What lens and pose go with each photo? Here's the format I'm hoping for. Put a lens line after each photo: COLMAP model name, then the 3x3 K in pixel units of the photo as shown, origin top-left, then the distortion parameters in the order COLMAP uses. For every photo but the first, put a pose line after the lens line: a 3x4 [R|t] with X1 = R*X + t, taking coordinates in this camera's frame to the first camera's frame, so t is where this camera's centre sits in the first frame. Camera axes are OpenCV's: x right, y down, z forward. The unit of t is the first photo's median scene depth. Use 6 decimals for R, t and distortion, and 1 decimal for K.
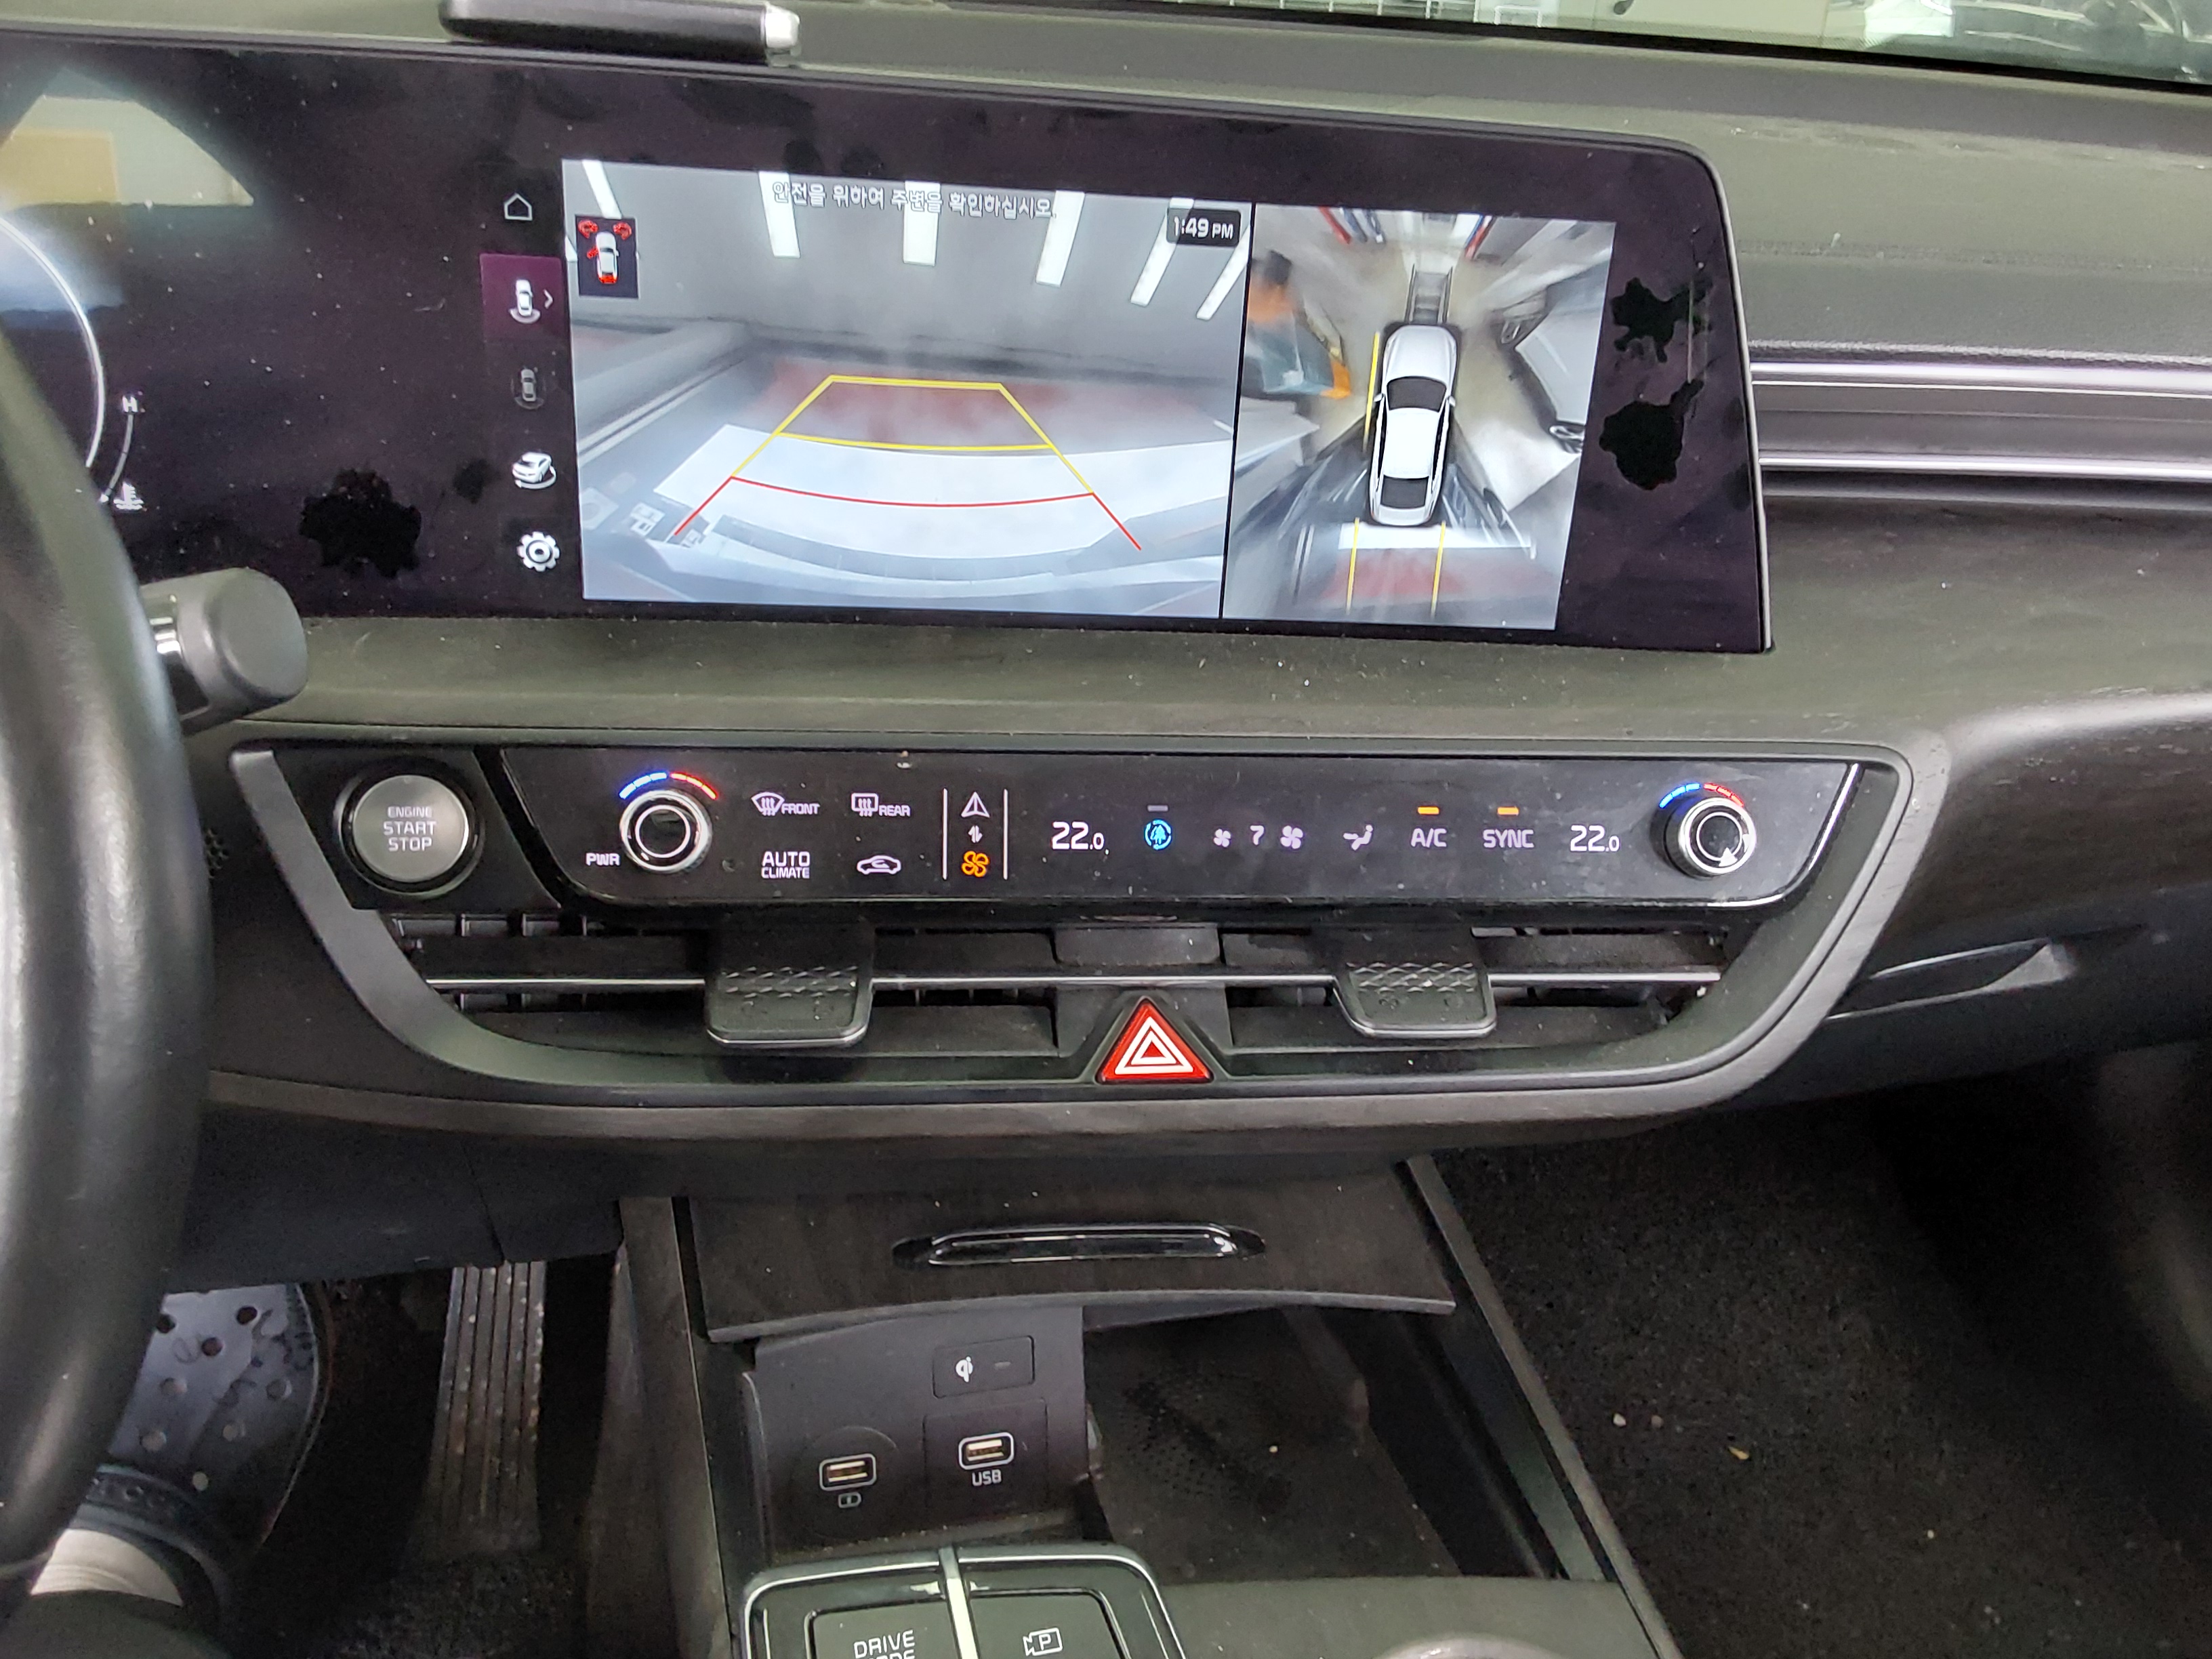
lens RADIAL K [[1710.3, 0, 1146.5], [0, 1710.3, 783.6], [0, 0, 1]] dist [0.121770, -0.213867]
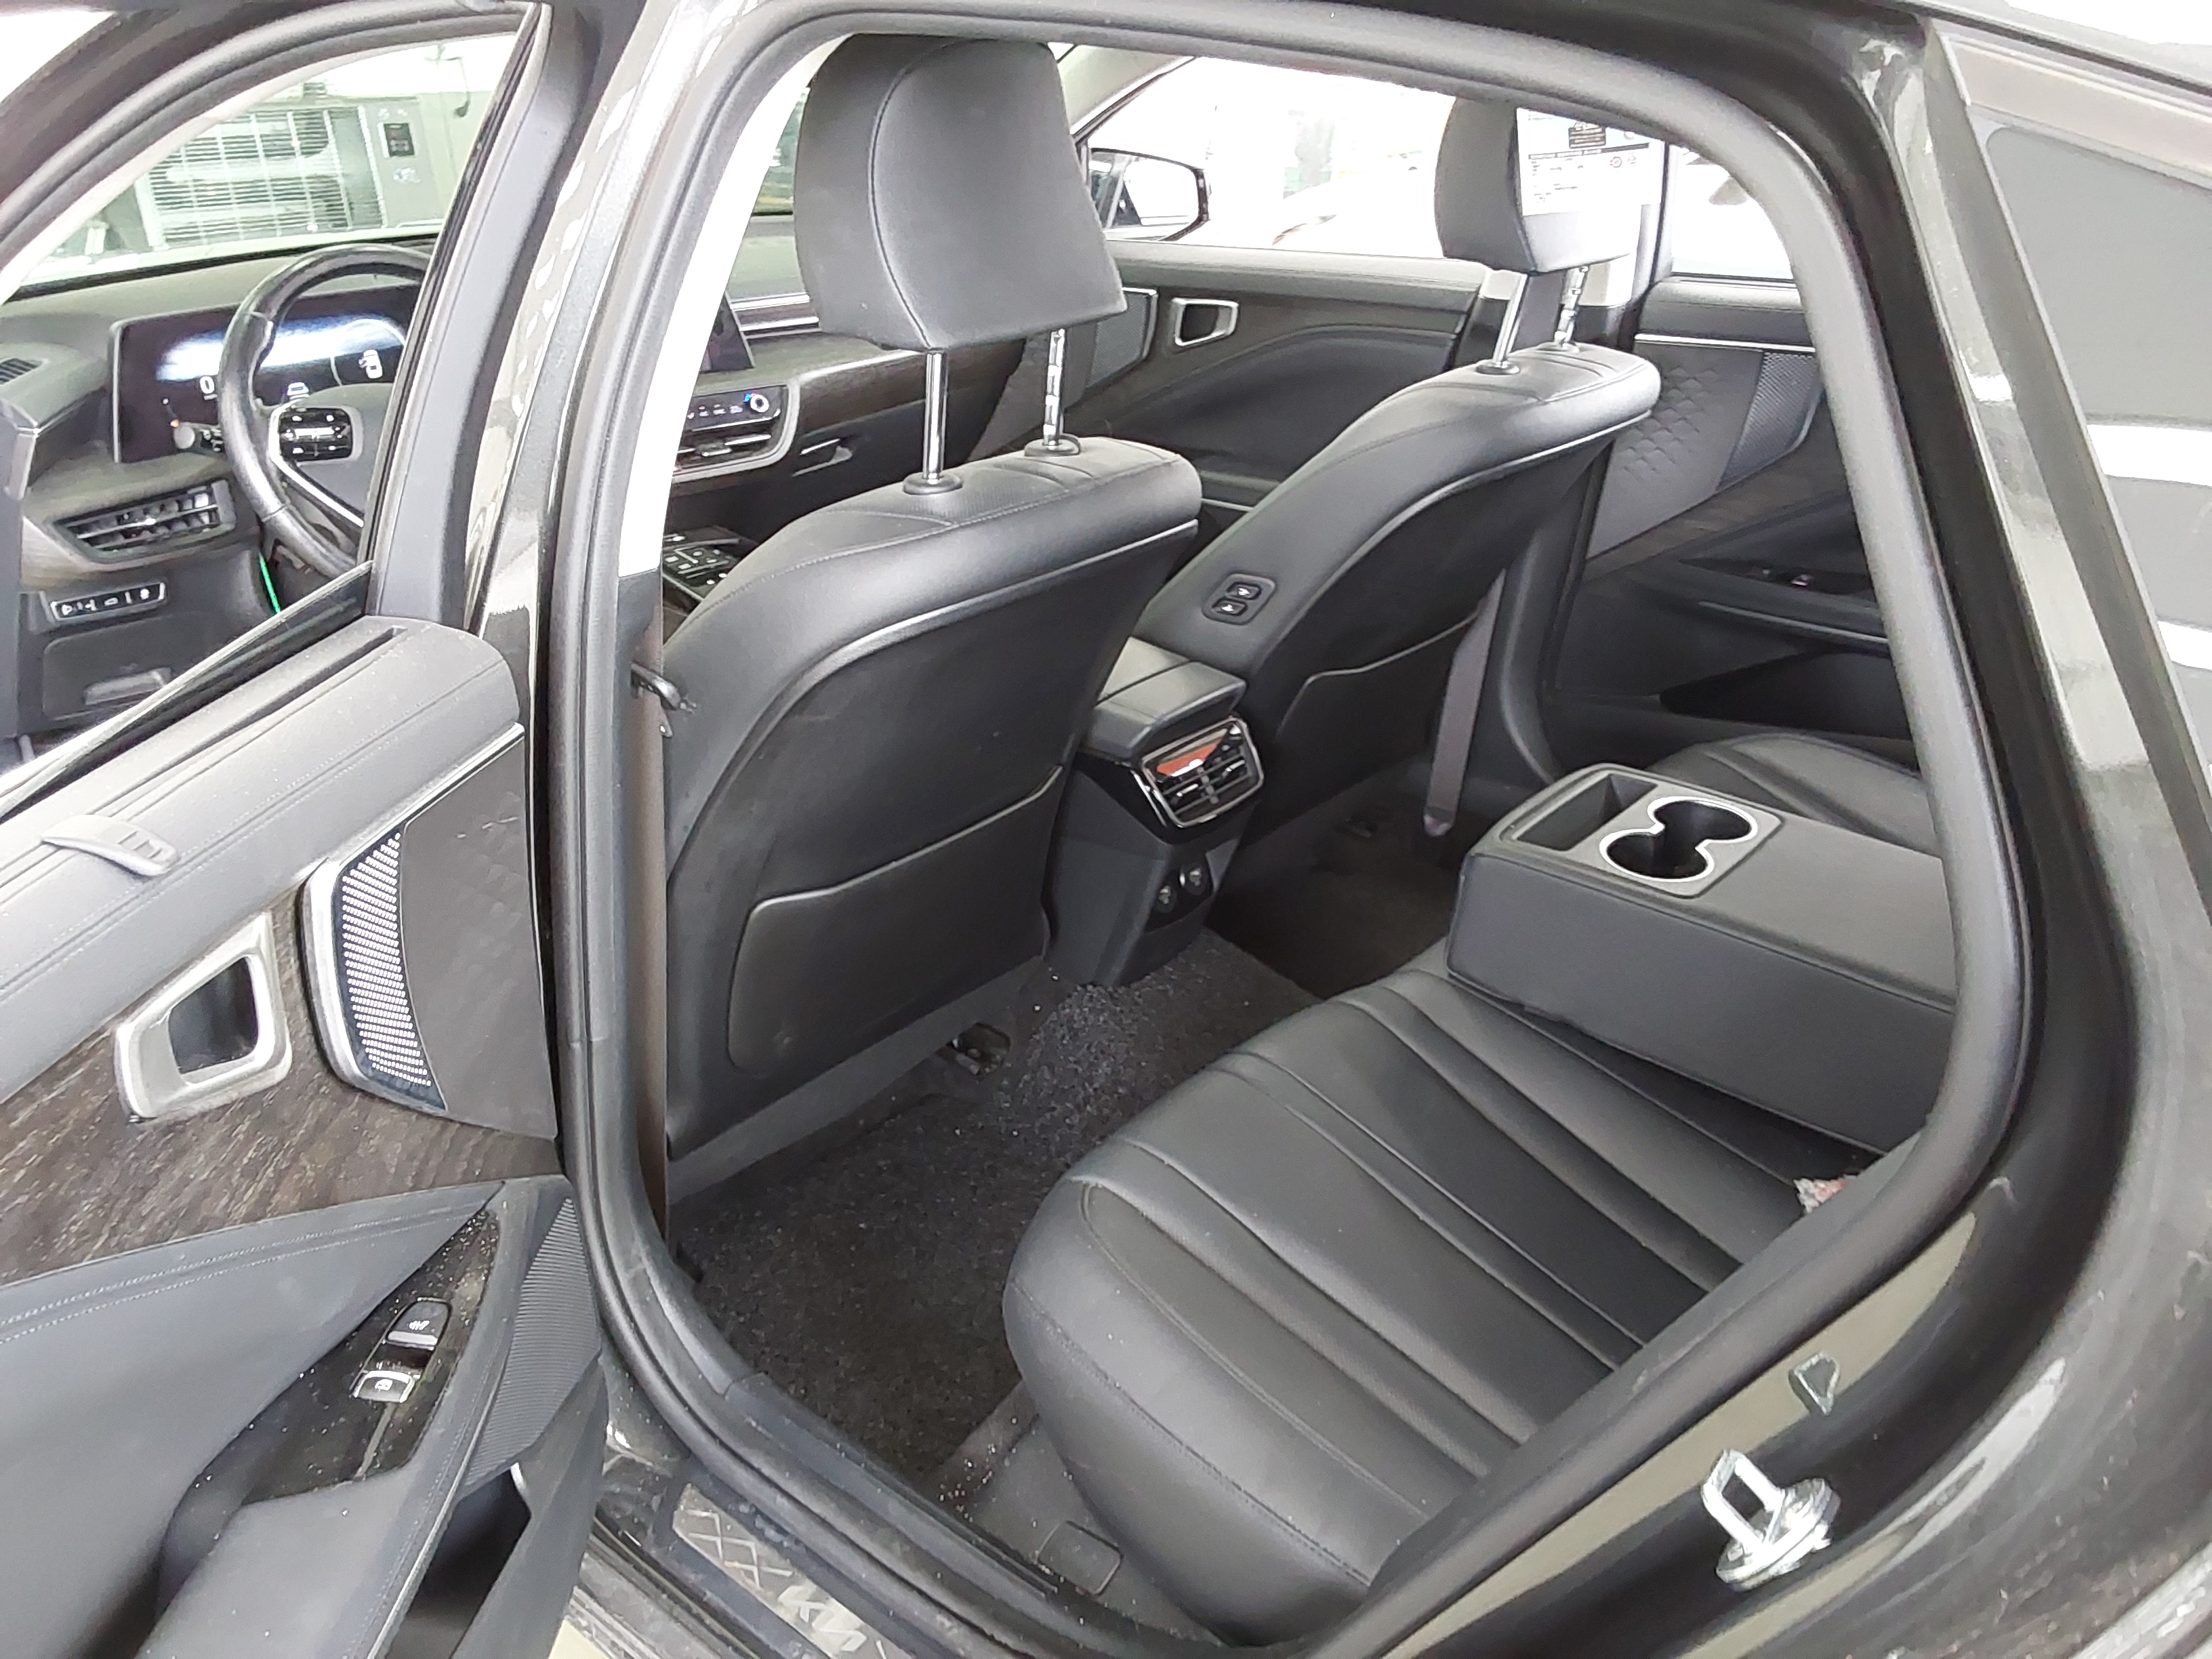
lens RADIAL K [[1711.1, 0, 1105.7], [0, 1711.1, 887.9], [0, 0, 1]] dist [-0.005313, -0.005379]
pose [[0.807847, -0.314041, 0.498761, -1.679299], [0.286803, 0.948736, 0.132827, 0.950887], [-0.514905, 0.035743, 0.856501, -3.502639]]
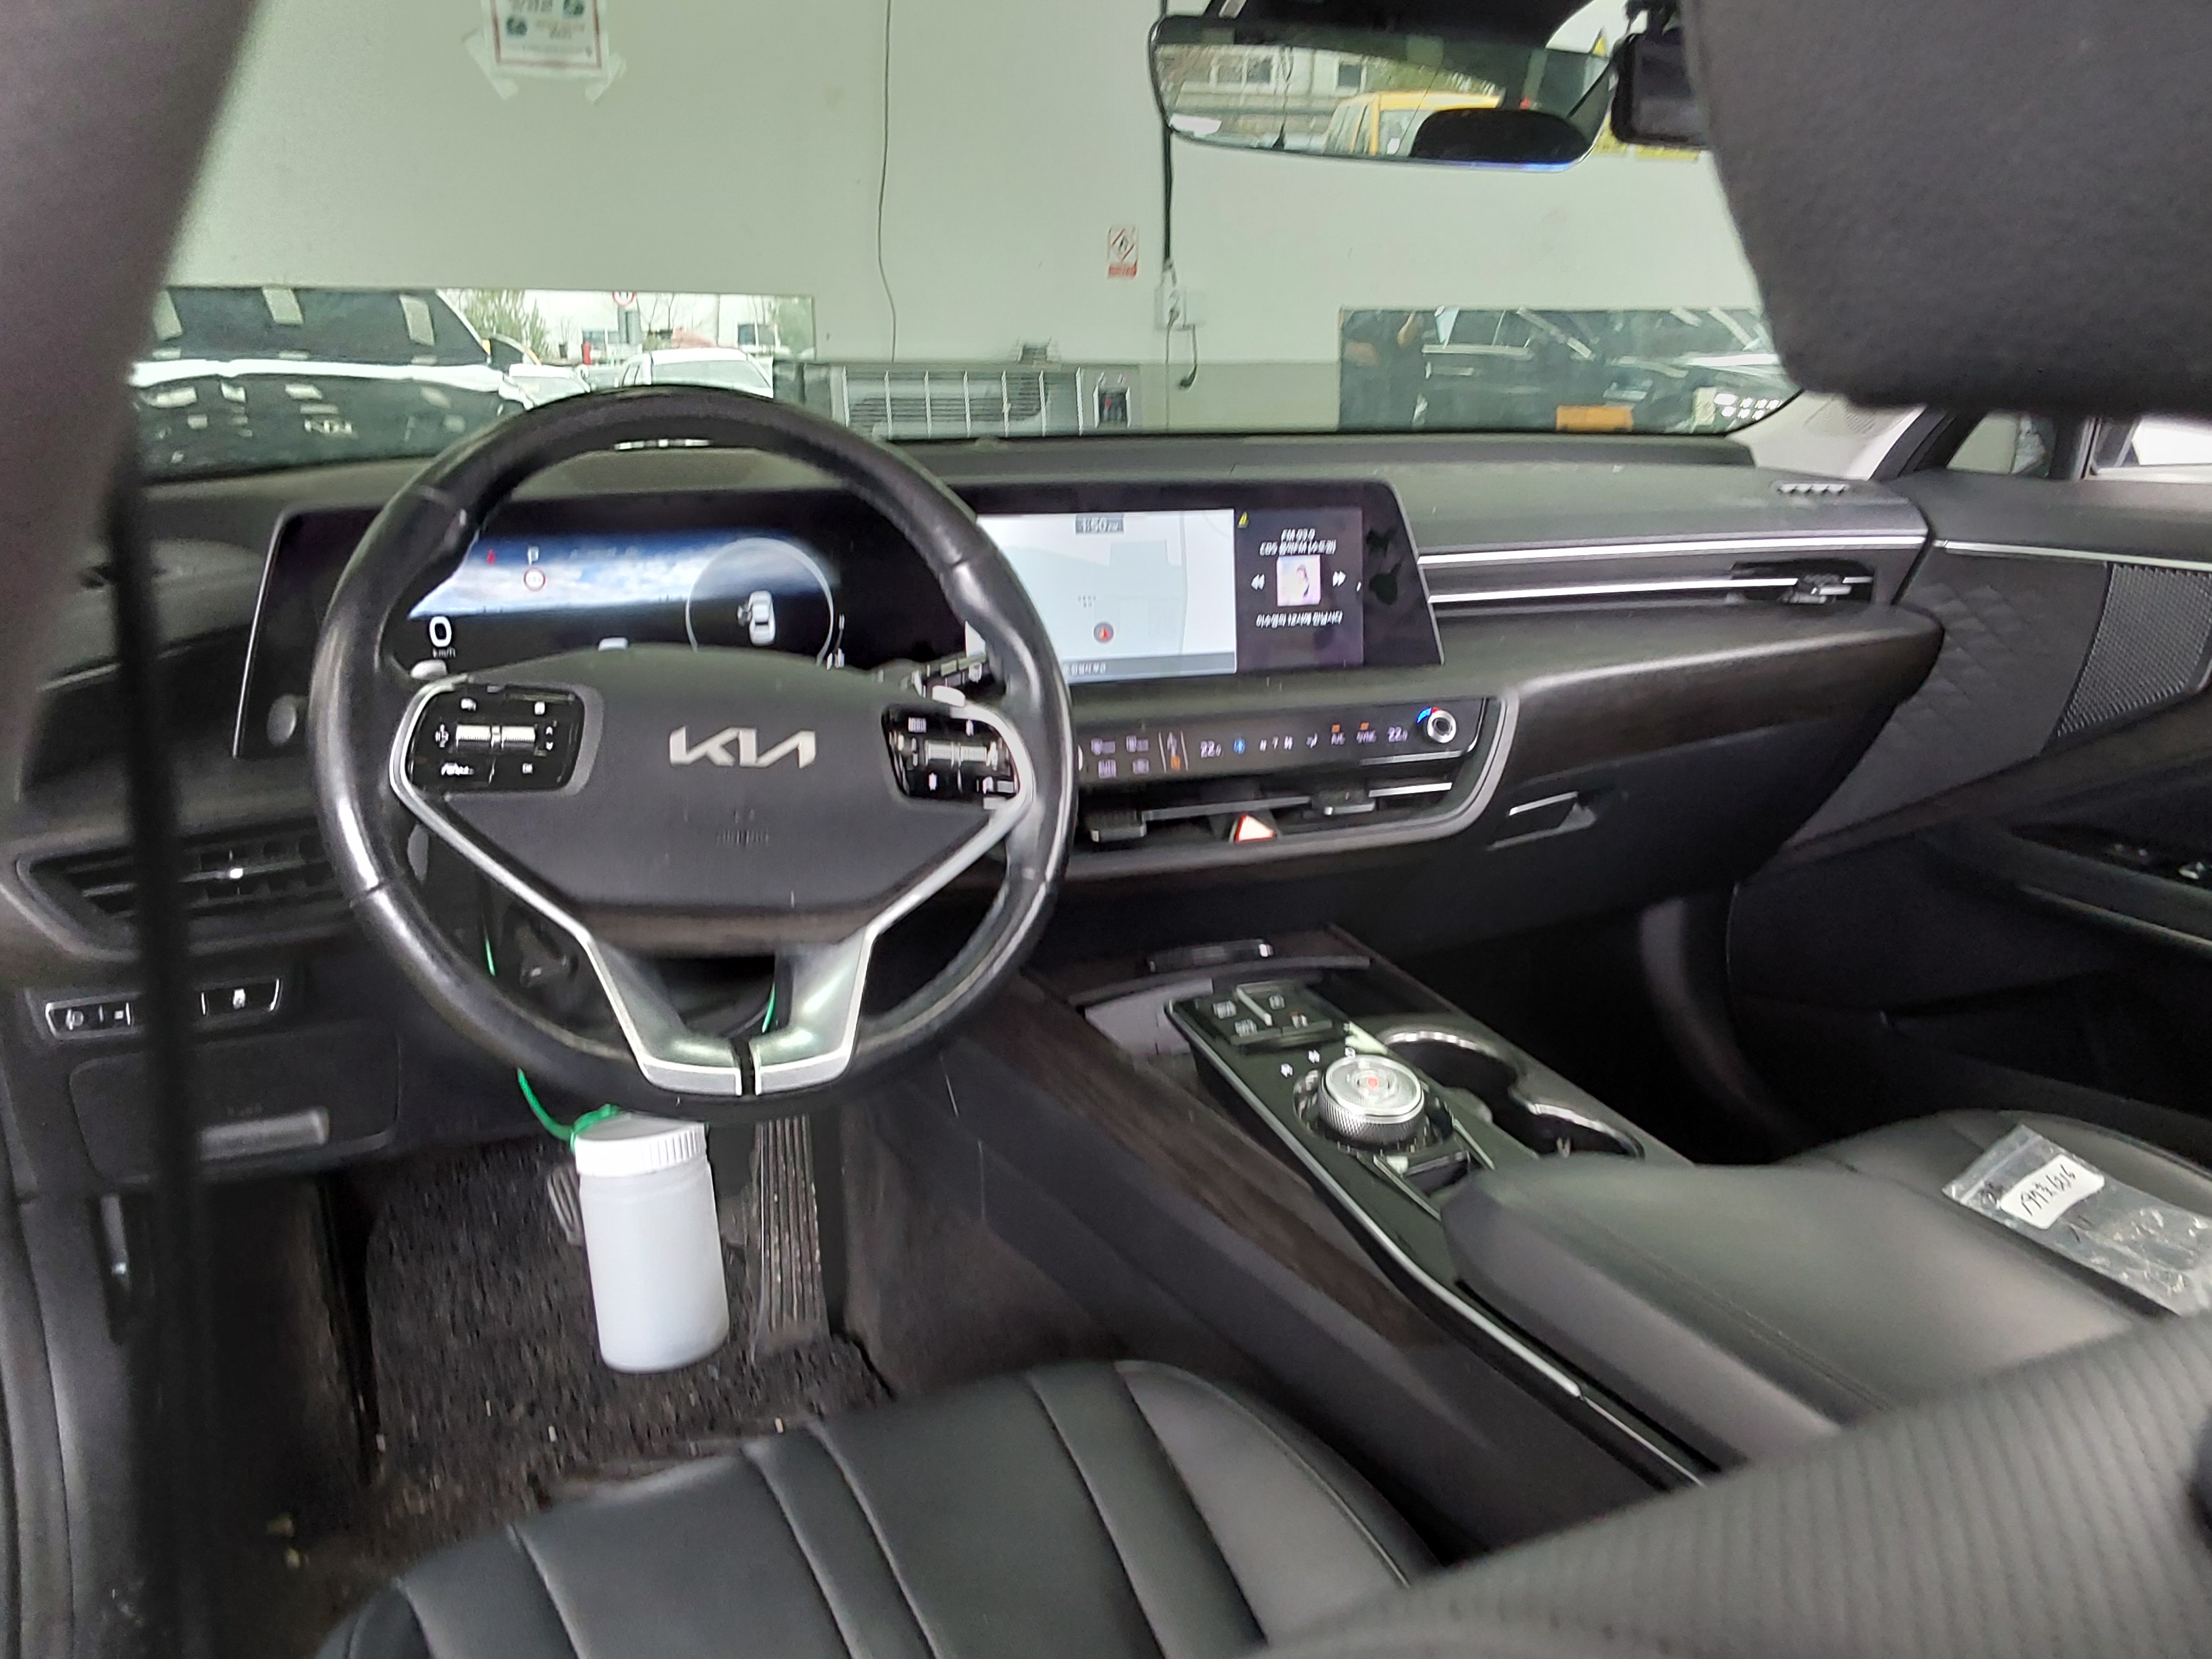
lens RADIAL K [[1805.0, 0, 1122.0], [0, 1805.0, 808.2], [0, 0, 1]] dist [0.134408, -0.206554]
pose [[0.970469, -0.118382, 0.210179, -0.727290], [0.154254, 0.974425, -0.163404, 0.523883], [-0.185460, 0.190999, 0.963911, -1.530829]]
